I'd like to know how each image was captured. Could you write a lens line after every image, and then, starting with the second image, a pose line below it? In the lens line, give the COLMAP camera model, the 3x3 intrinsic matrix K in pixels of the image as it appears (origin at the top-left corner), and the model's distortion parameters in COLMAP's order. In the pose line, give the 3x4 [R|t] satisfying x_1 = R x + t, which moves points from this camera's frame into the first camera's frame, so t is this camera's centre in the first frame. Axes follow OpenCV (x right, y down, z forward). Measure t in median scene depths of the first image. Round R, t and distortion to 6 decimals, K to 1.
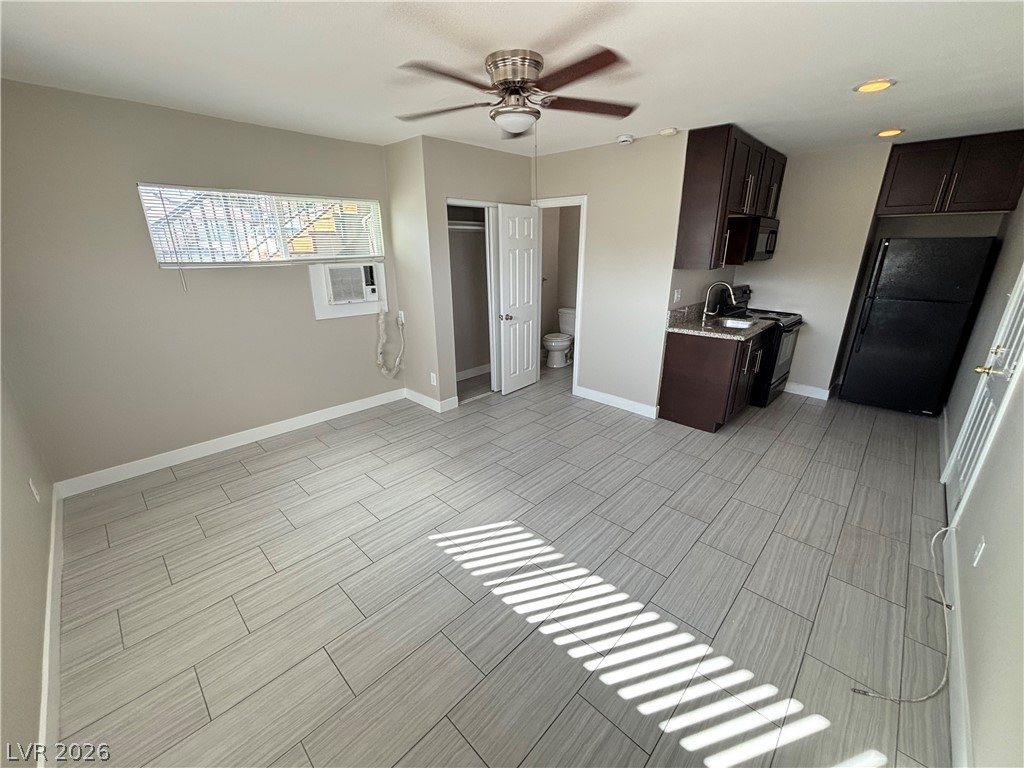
lens RADIAL K [[411.7, 0, 510.5], [0, 411.7, 384.8], [0, 0, 1]] dist [-0.001024, 0.000480]
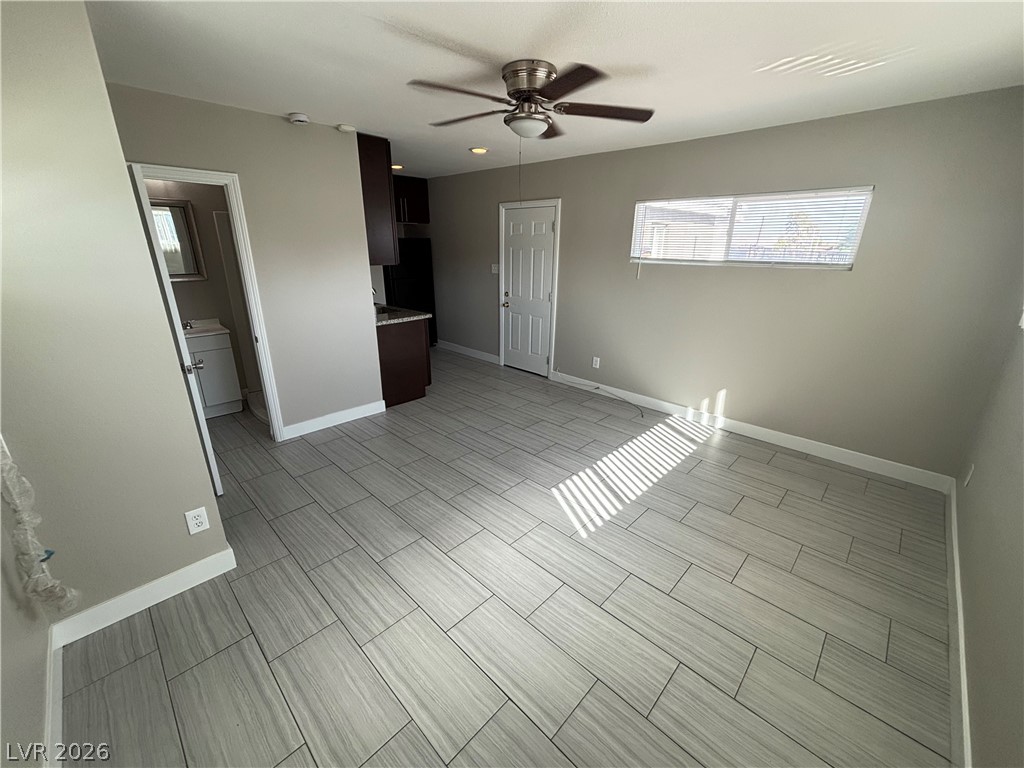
lens RADIAL K [[411.7, 0, 509.7], [0, 411.7, 385.3], [0, 0, 1]] dist [-0.001024, 0.000480]
pose [[0.002119, -0.324165, 0.945998, -0.612405], [0.313560, 0.898507, 0.307189, -0.196054], [-0.949566, 0.295976, 0.103549, 0.574620]]
